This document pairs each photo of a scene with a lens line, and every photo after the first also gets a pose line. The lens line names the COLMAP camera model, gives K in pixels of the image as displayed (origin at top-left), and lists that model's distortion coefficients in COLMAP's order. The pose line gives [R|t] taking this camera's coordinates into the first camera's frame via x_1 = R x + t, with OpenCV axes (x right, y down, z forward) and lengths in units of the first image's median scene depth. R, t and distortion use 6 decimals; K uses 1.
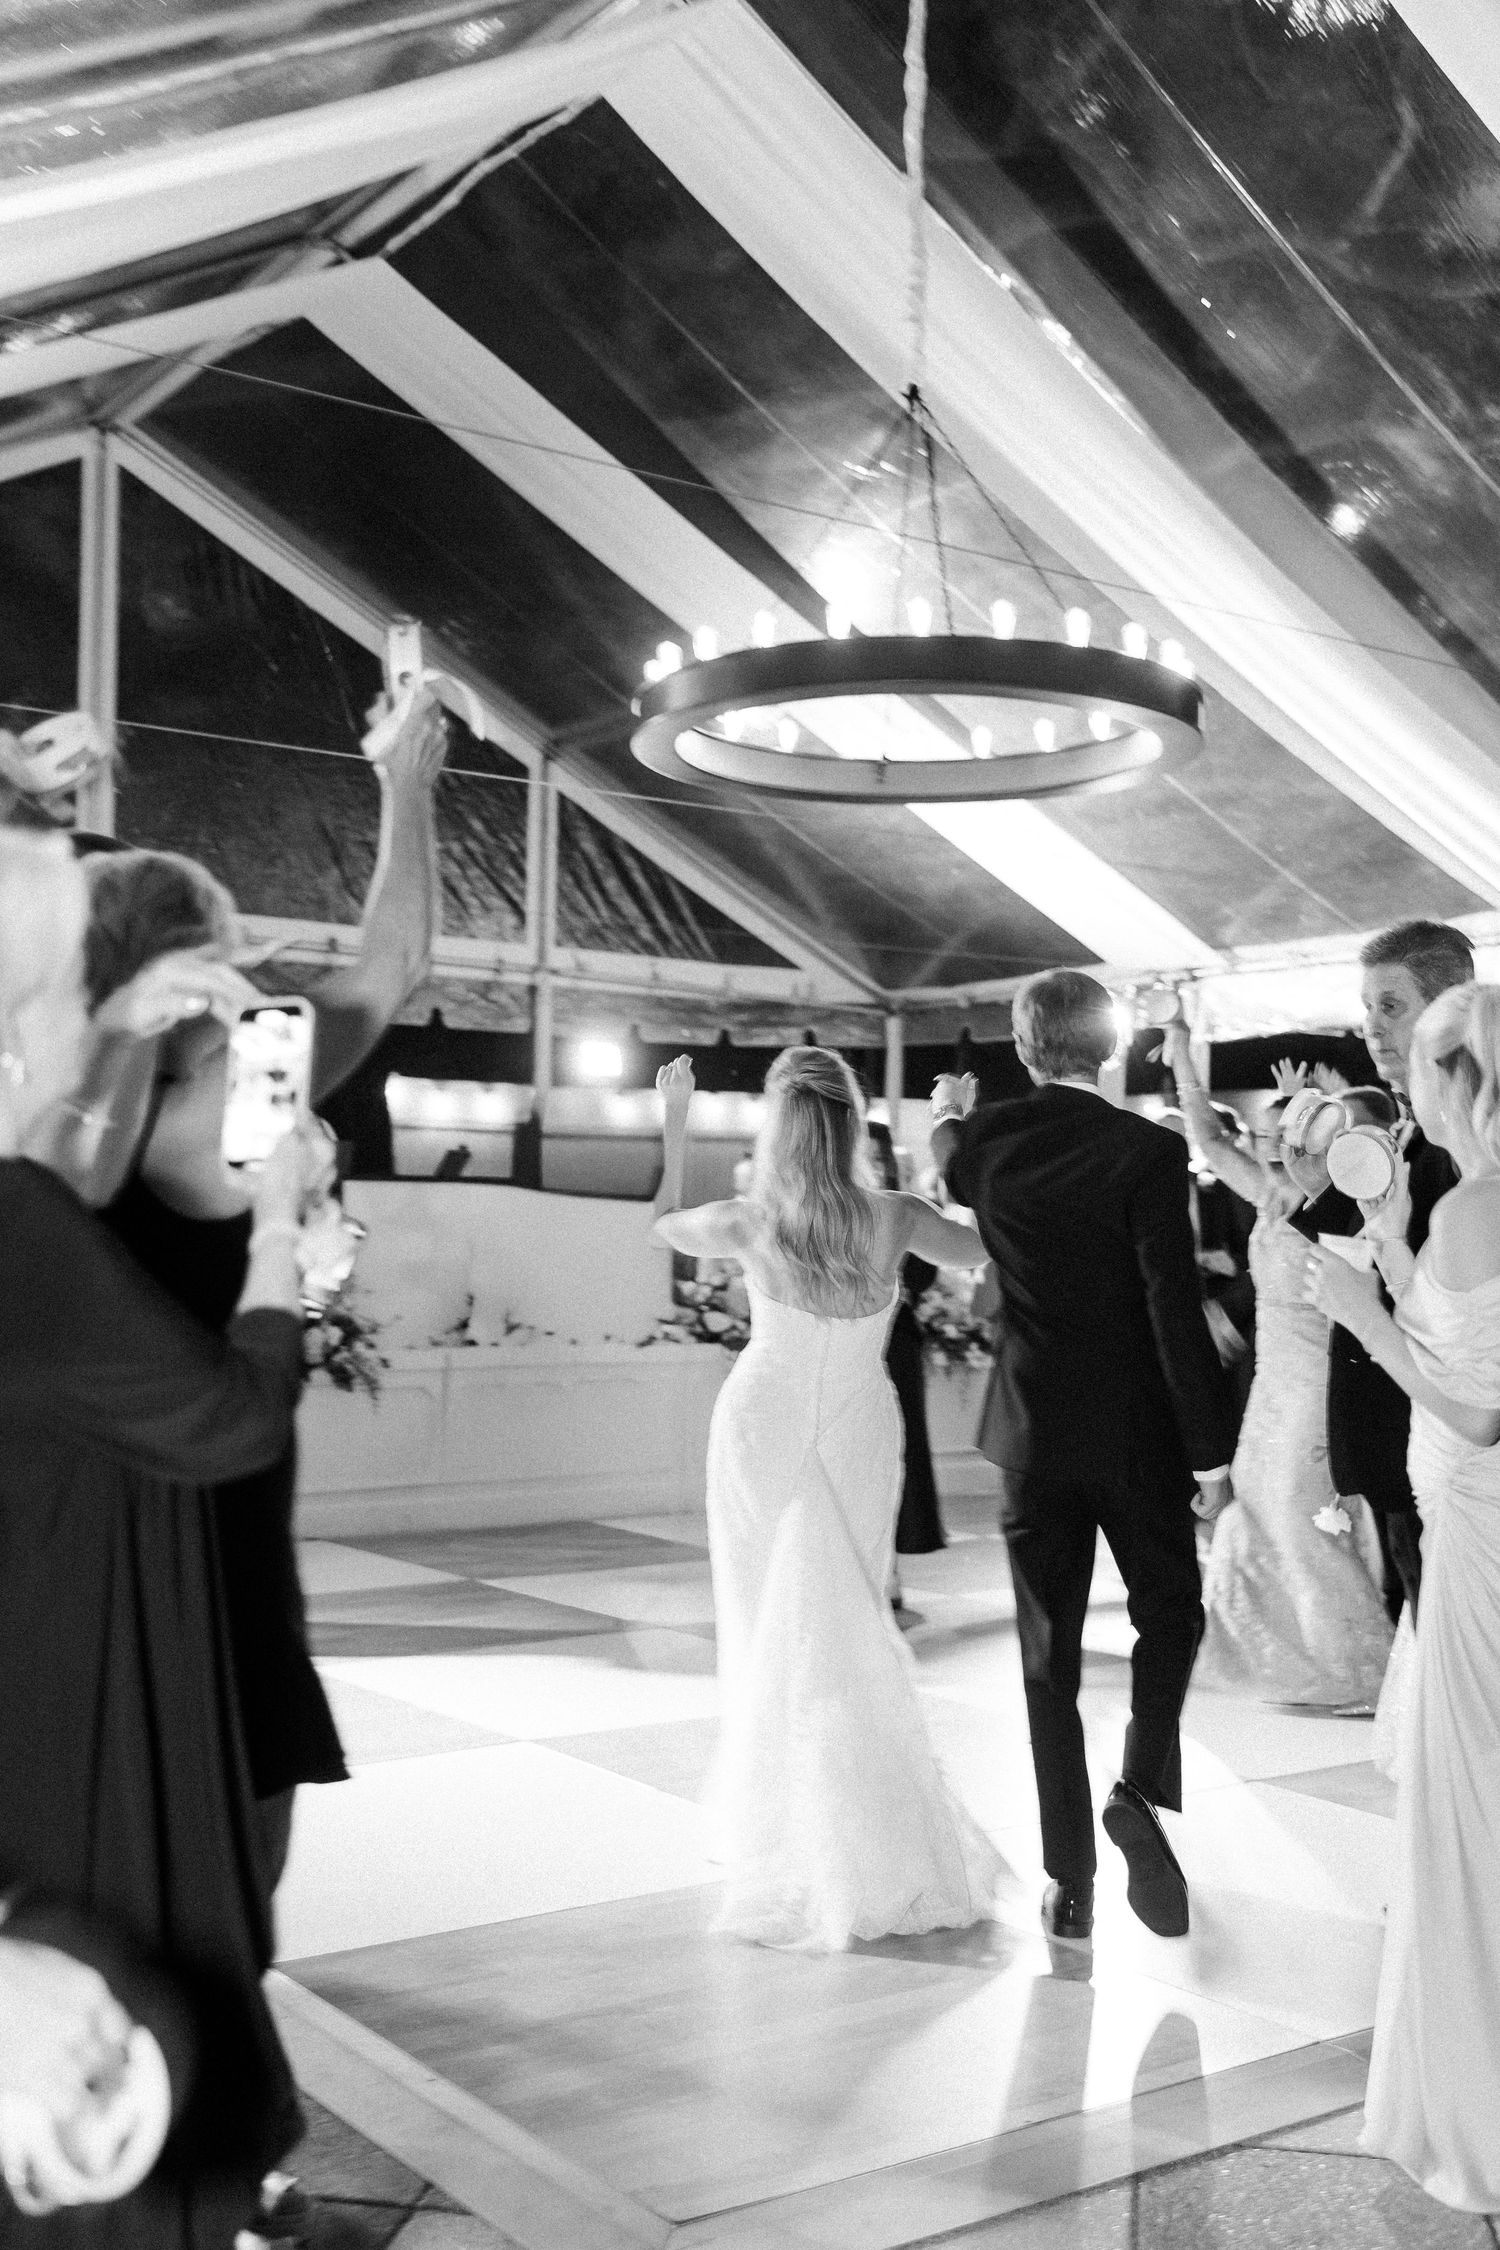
lens RADIAL K [[2384.7, 0, 750.0], [0, 2384.7, 1125.0], [0, 0, 1]] dist [0.004858, -0.000386]
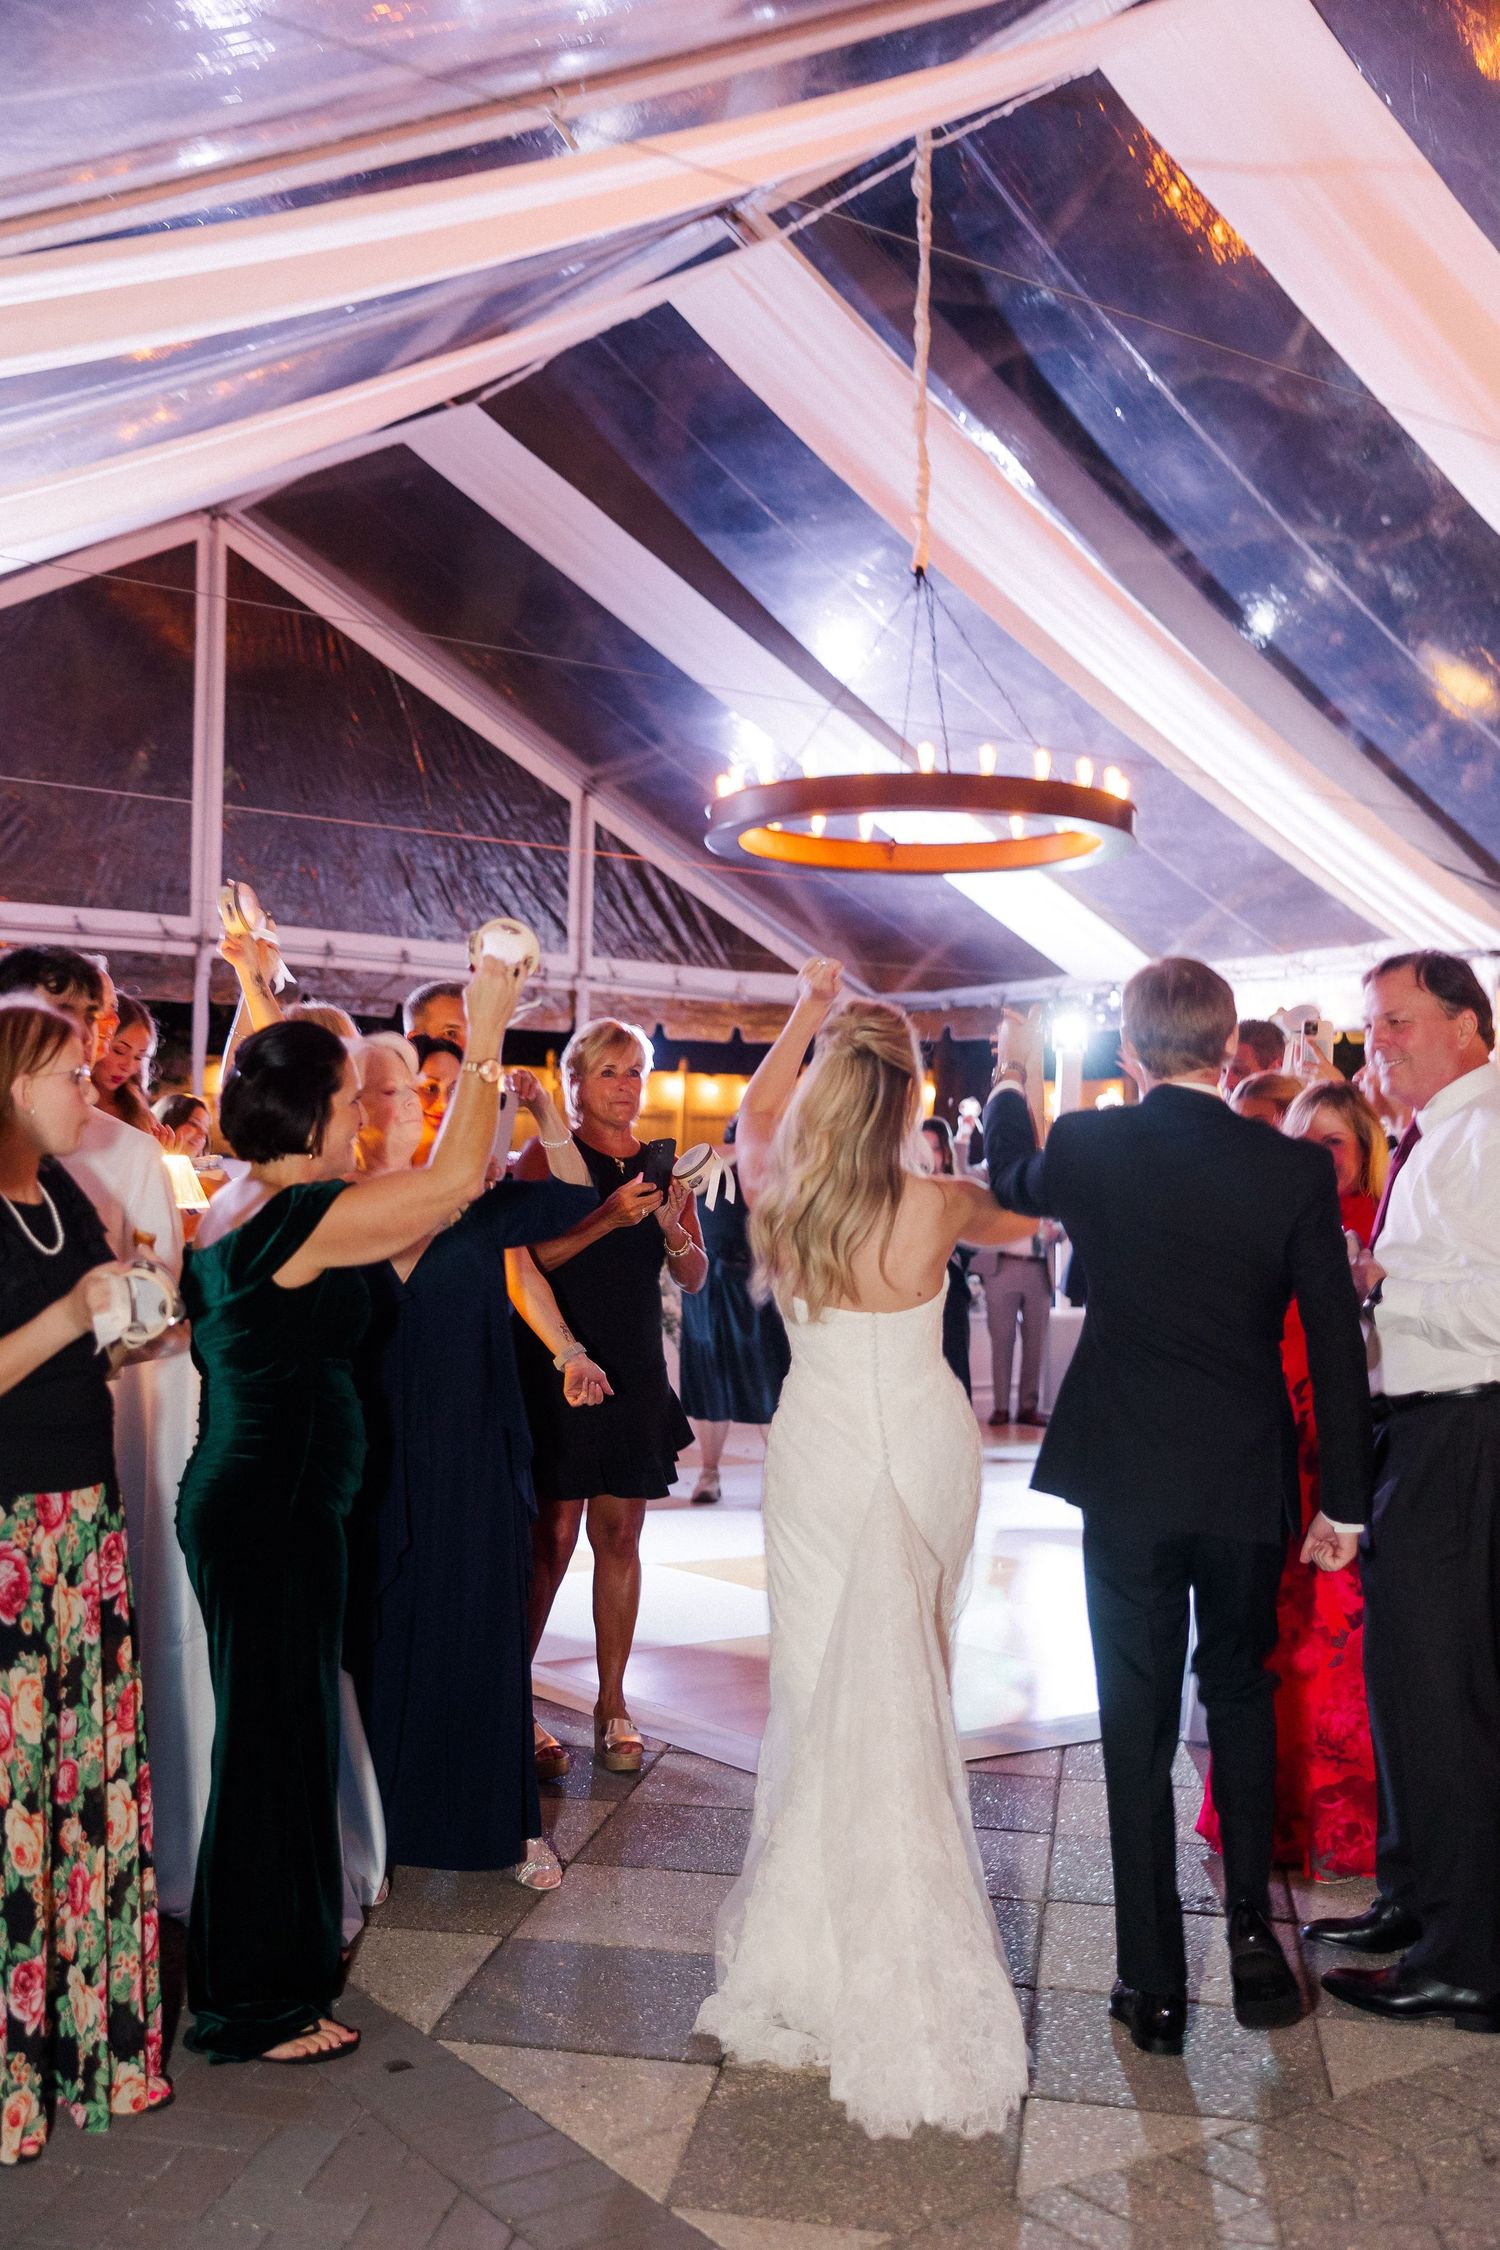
lens RADIAL K [[2384.7, 0, 750.0], [0, 2384.7, 1125.0], [0, 0, 1]] dist [0.004858, -0.000386]
pose [[0.999907, 0.005155, 0.012600, -0.019887], [-0.005319, 0.999900, 0.013091, -0.009091], [-0.012531, -0.013157, 0.999835, -0.158918]]
